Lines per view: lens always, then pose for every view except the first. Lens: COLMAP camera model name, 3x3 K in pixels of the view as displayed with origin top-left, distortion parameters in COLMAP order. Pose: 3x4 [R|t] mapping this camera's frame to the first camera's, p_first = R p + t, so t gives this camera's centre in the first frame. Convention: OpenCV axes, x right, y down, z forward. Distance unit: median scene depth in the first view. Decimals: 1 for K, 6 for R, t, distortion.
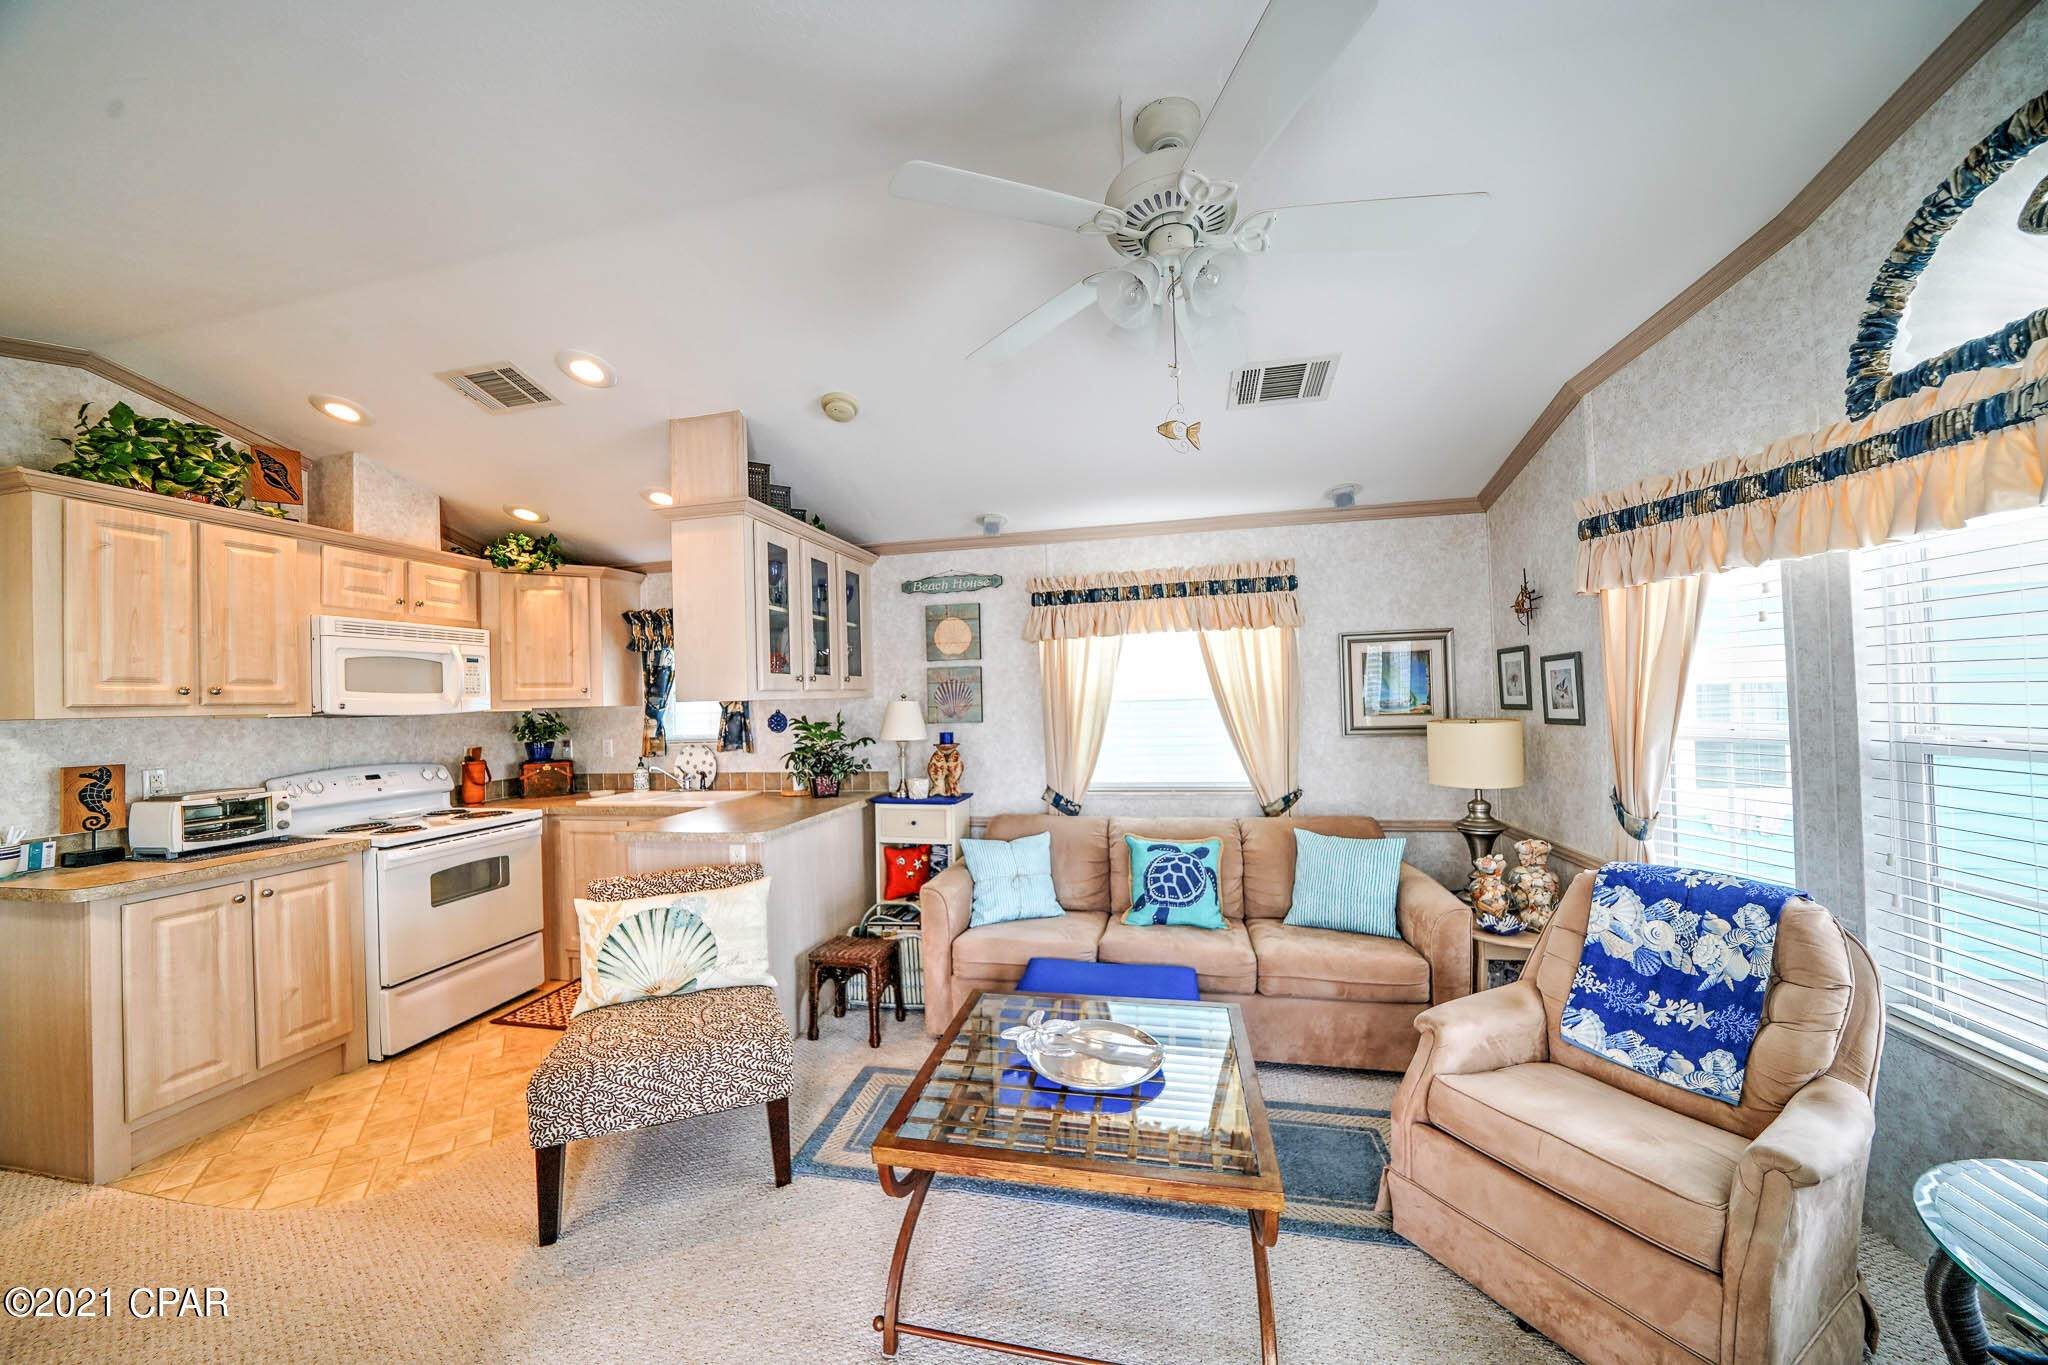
lens RADIAL K [[710.8, 0, 1006.3], [0, 710.8, 691.1], [0, 0, 1]] dist [-0.024464, 0.002912]
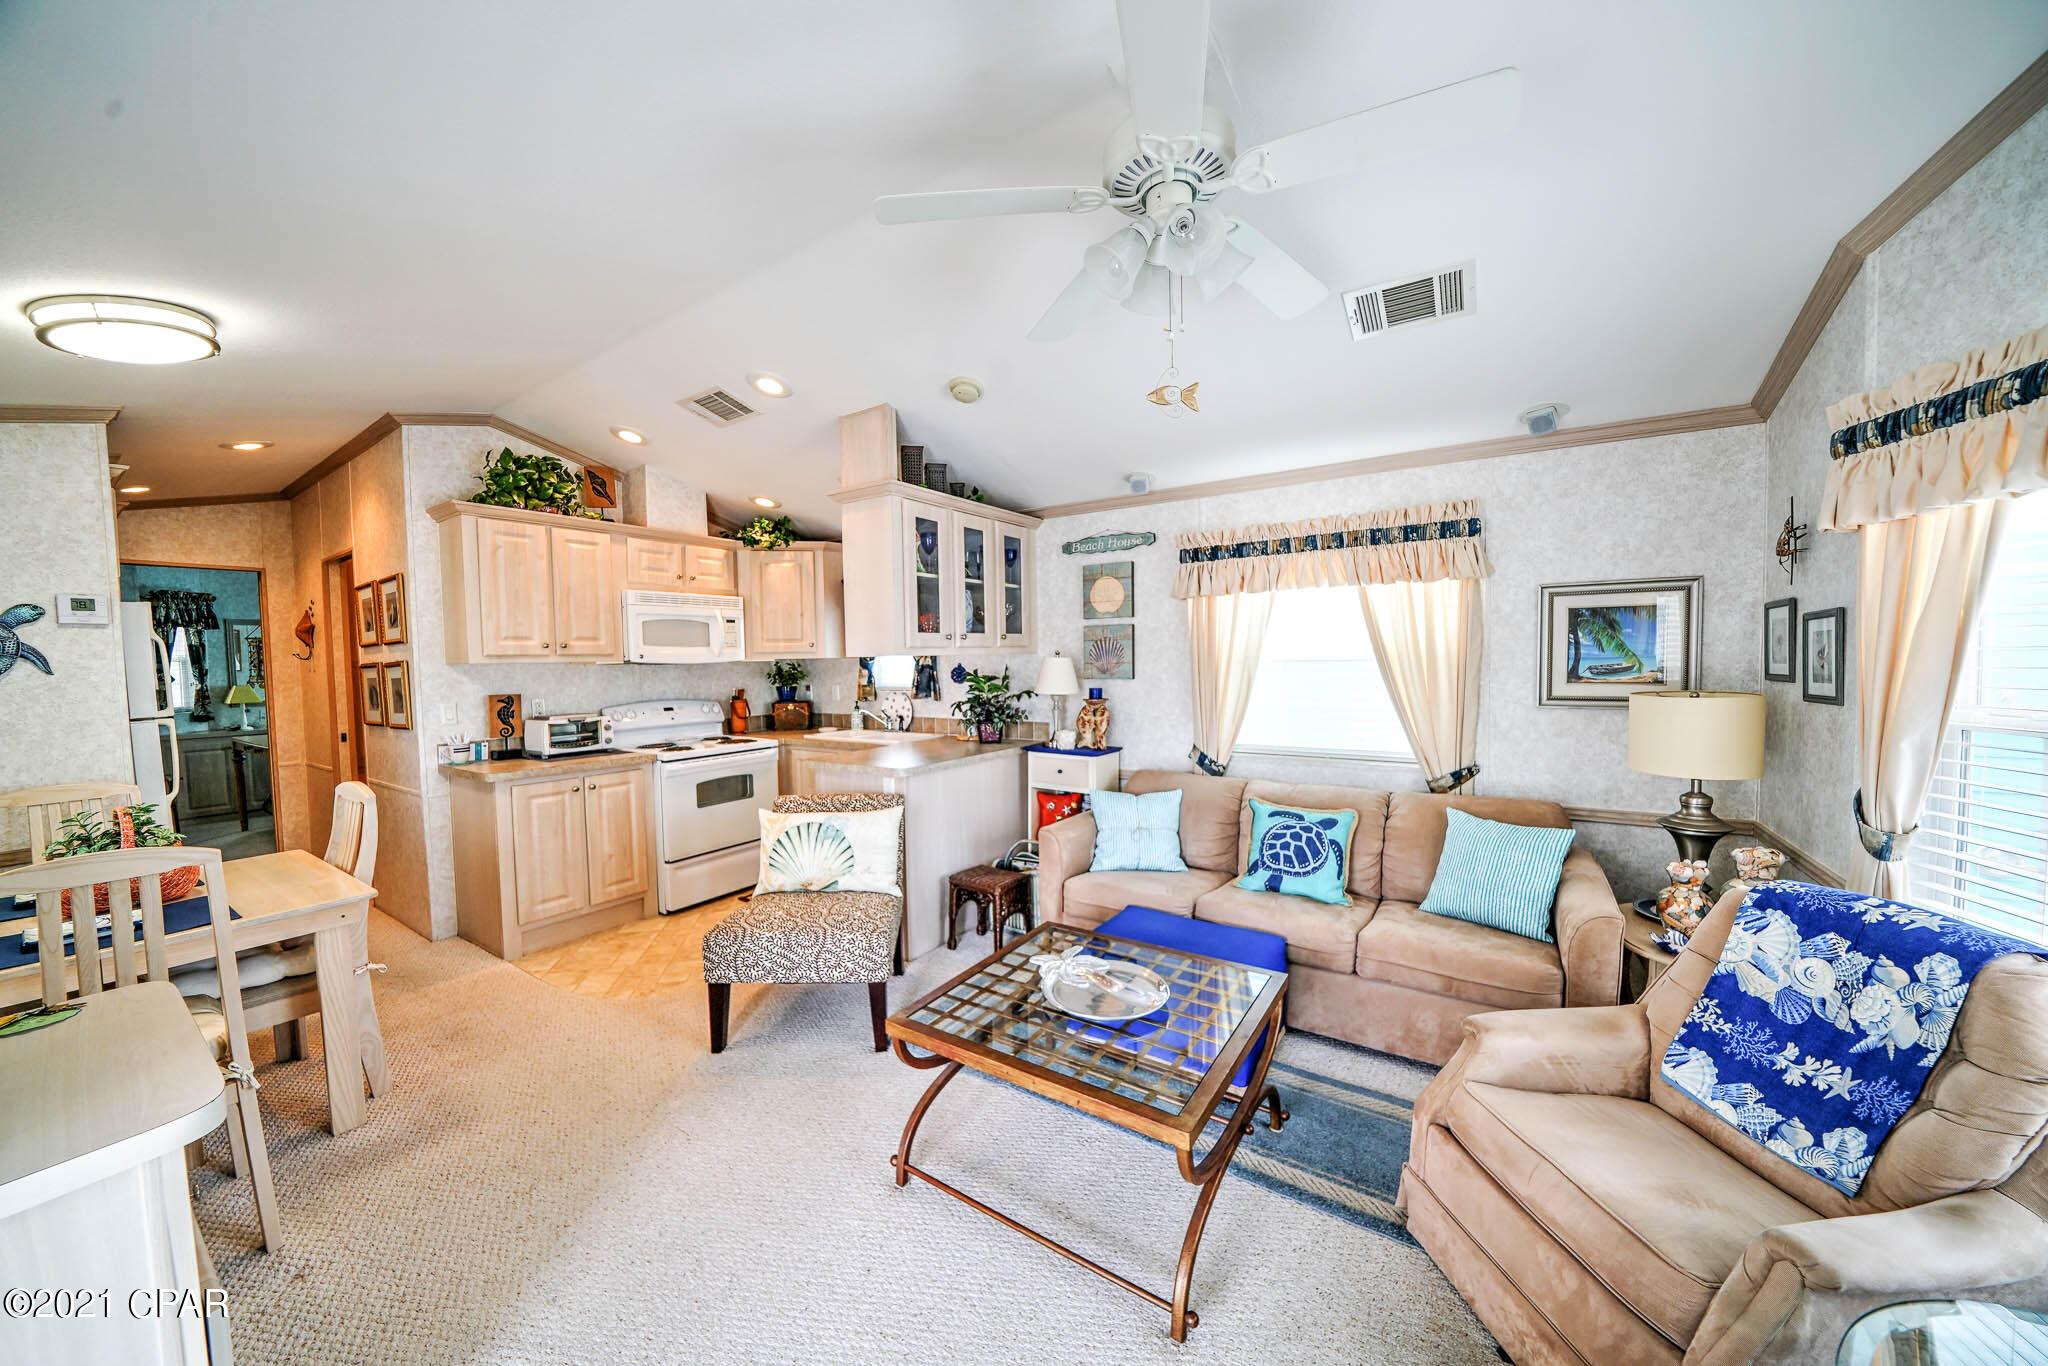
lens RADIAL K [[711.0, 0, 1008.4], [0, 711.0, 693.2], [0, 0, 1]] dist [-0.026821, 0.003482]
pose [[0.929204, 0.032370, -0.368148, 0.238734], [-0.006303, 0.997400, 0.071791, -0.010902], [0.369514, -0.064389, 0.926991, -0.020145]]
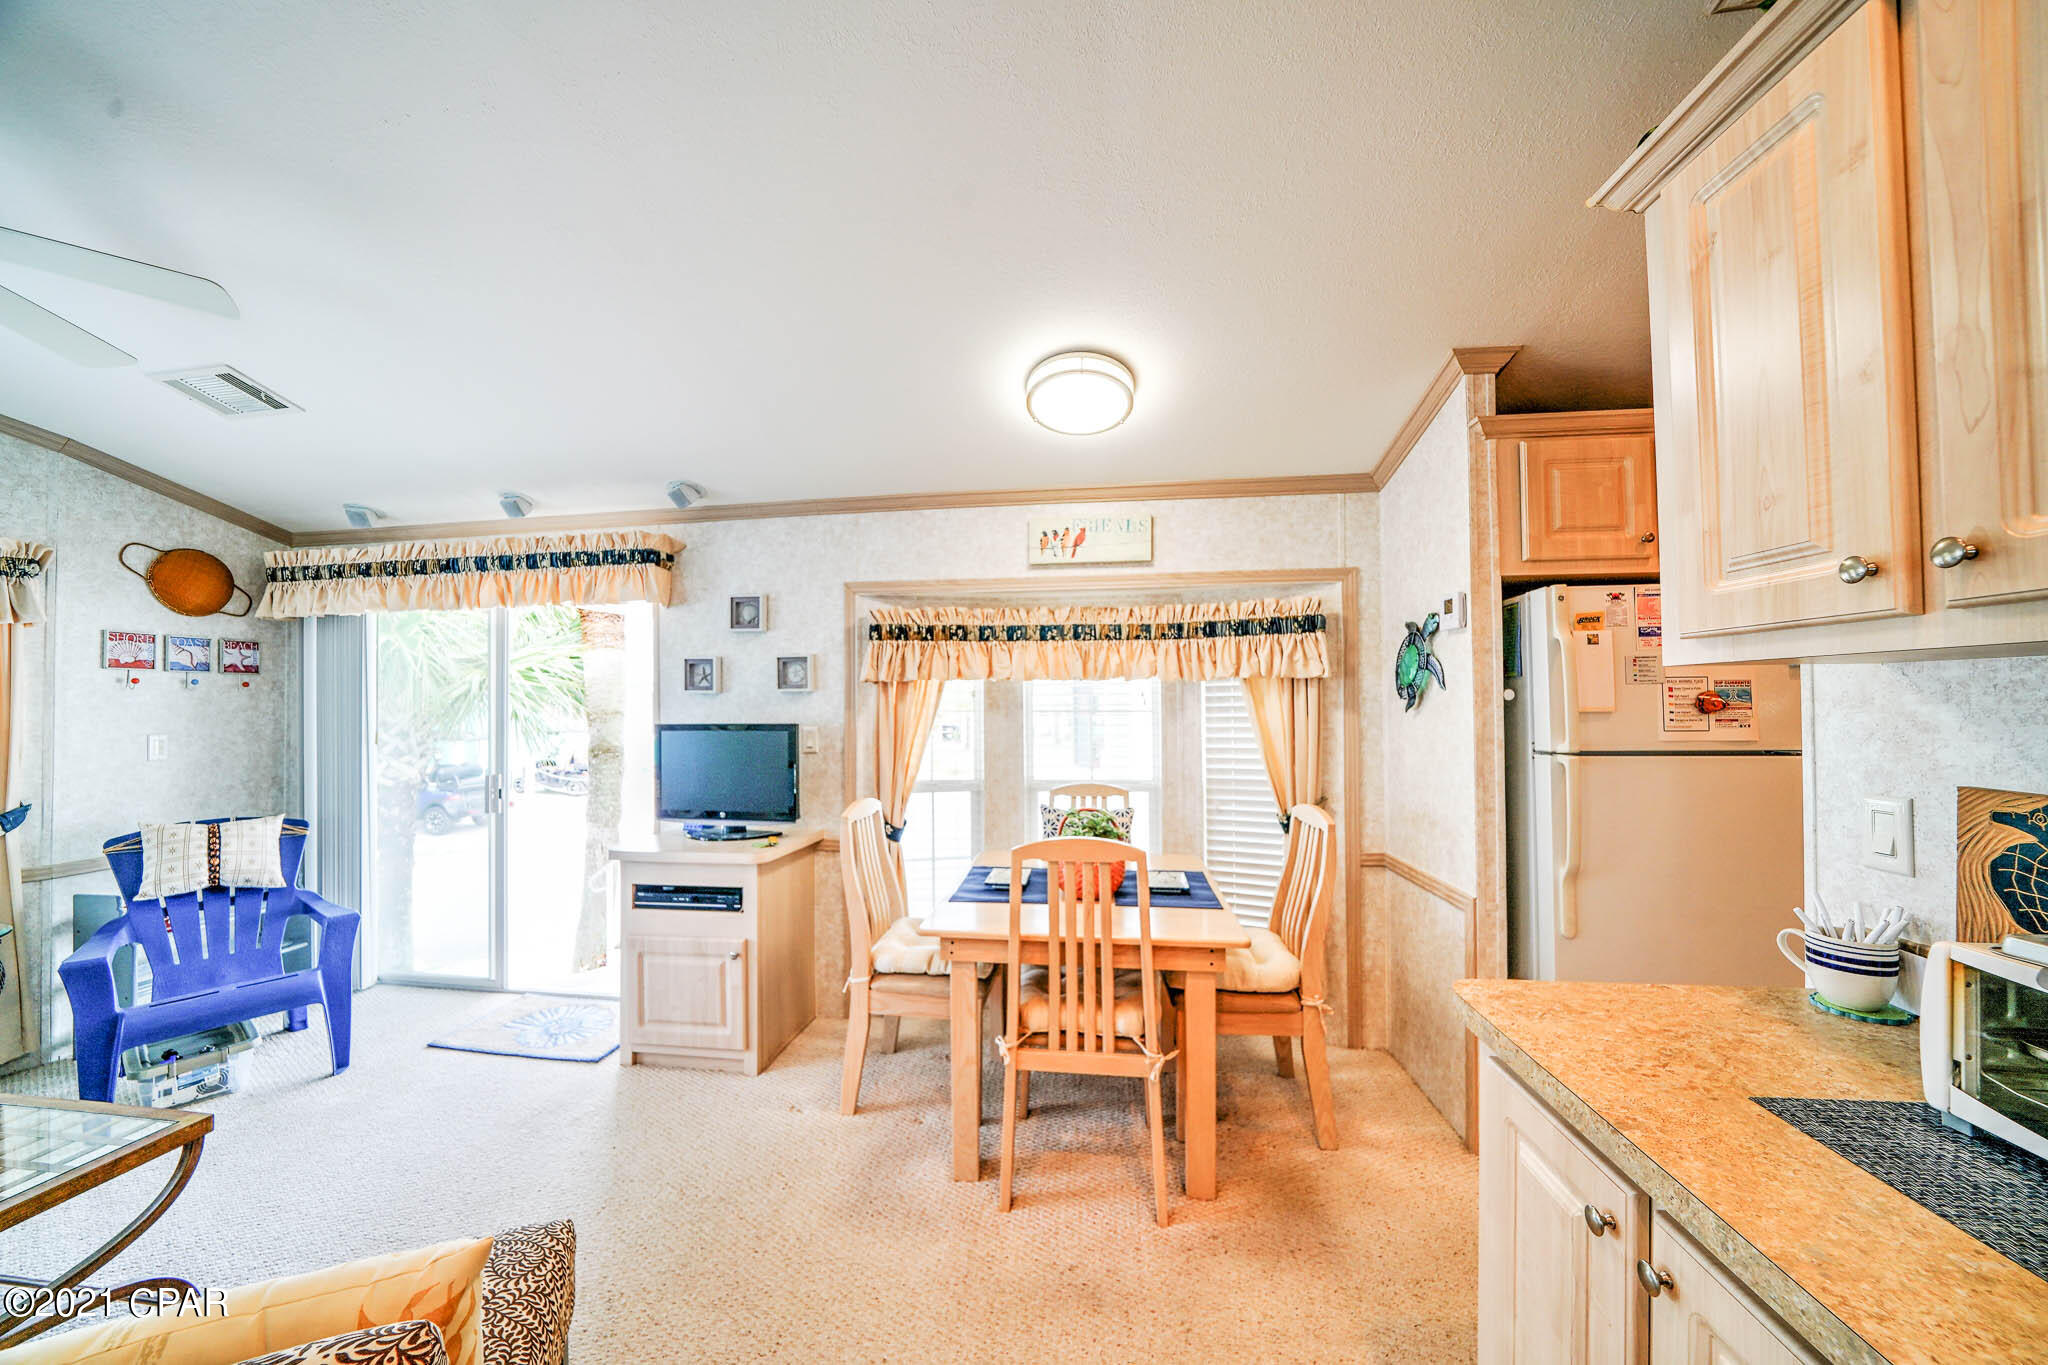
lens RADIAL K [[711.0, 0, 1008.4], [0, 711.0, 692.7], [0, 0, 1]] dist [-0.026821, 0.003482]
pose [[-0.996263, 0.037568, -0.077770, -0.707405], [0.039579, 0.998917, -0.024480, 0.041471], [0.076766, -0.027467, -0.996671, 1.136771]]
